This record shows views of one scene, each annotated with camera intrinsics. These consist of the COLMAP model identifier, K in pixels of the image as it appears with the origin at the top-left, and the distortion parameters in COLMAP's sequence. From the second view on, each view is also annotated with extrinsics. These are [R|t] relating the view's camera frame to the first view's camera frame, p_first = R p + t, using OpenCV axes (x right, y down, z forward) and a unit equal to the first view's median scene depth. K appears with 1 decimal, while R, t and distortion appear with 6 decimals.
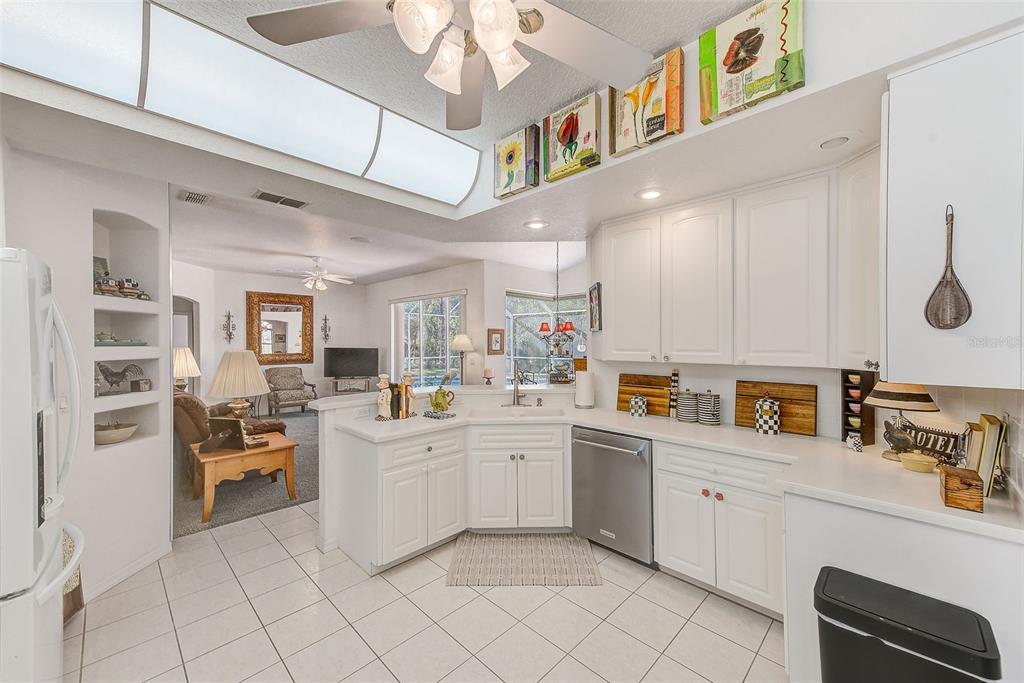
lens RADIAL K [[400.3, 0, 515.5], [0, 400.3, 341.7], [0, 0, 1]] dist [0.026631, -0.000290]
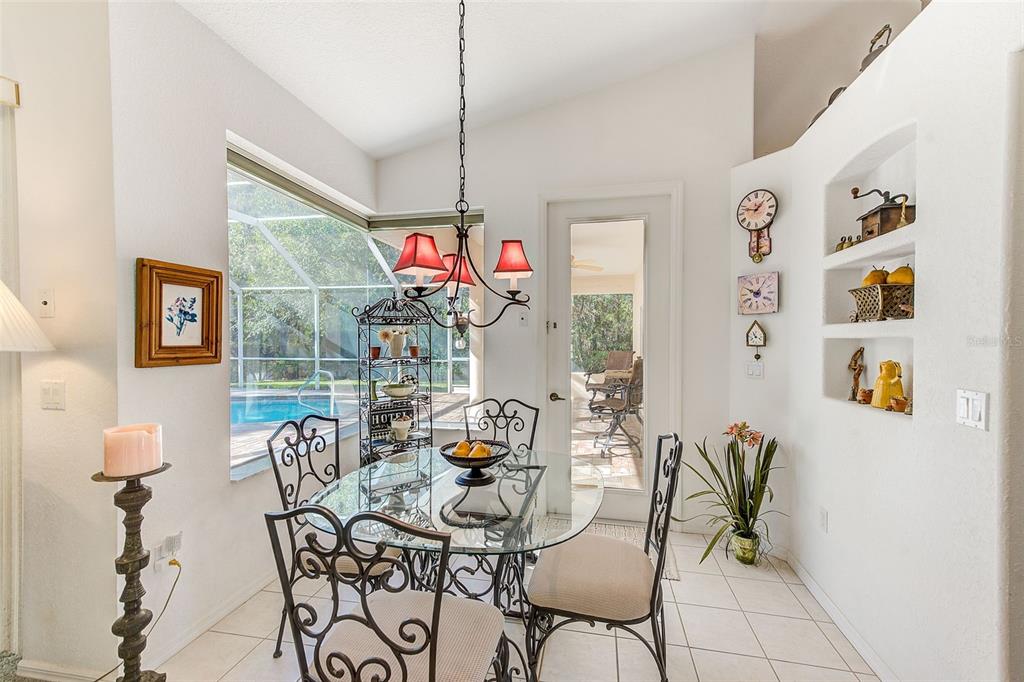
lens RADIAL K [[409.6, 0, 512.0], [0, 409.6, 341.0], [0, 0, 1]] dist [0.001472, 0.000039]
pose [[0.835949, 0.003365, 0.548797, -0.012791], [-0.008902, 0.999933, 0.007429, 0.010714], [-0.548735, -0.011096, 0.835923, 0.548252]]
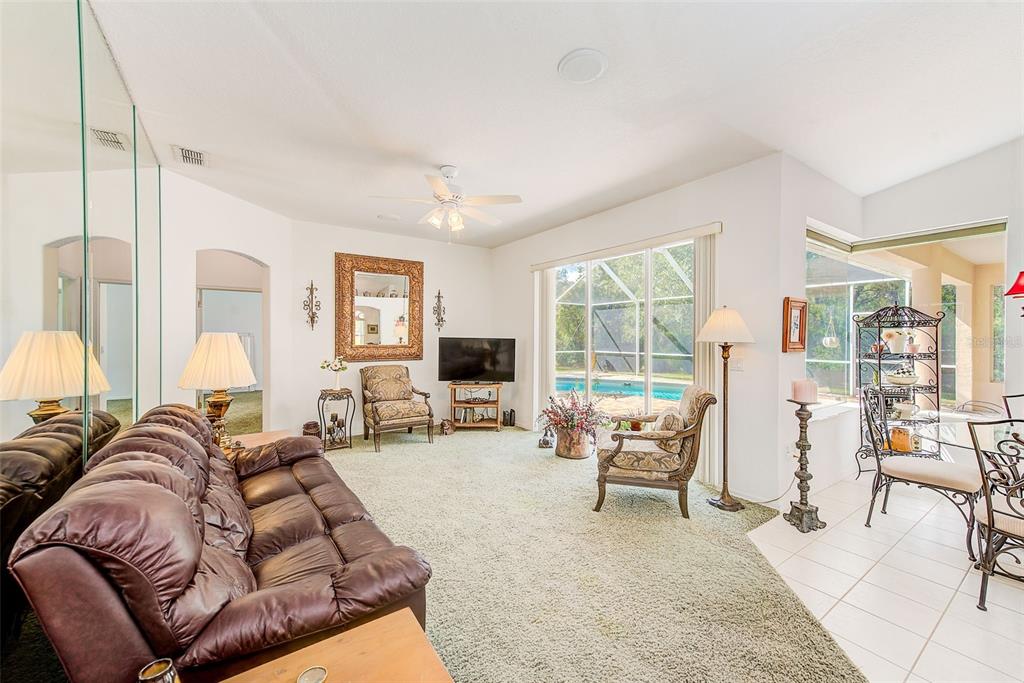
lens RADIAL K [[399.3, 0, 516.0], [0, 399.3, 341.1], [0, 0, 1]] dist [0.027375, -0.000072]
pose [[0.985406, 0.009759, -0.169941, -0.247311], [-0.008679, 0.999937, 0.007097, 0.015858], [0.170000, -0.005518, 0.985429, 0.382970]]
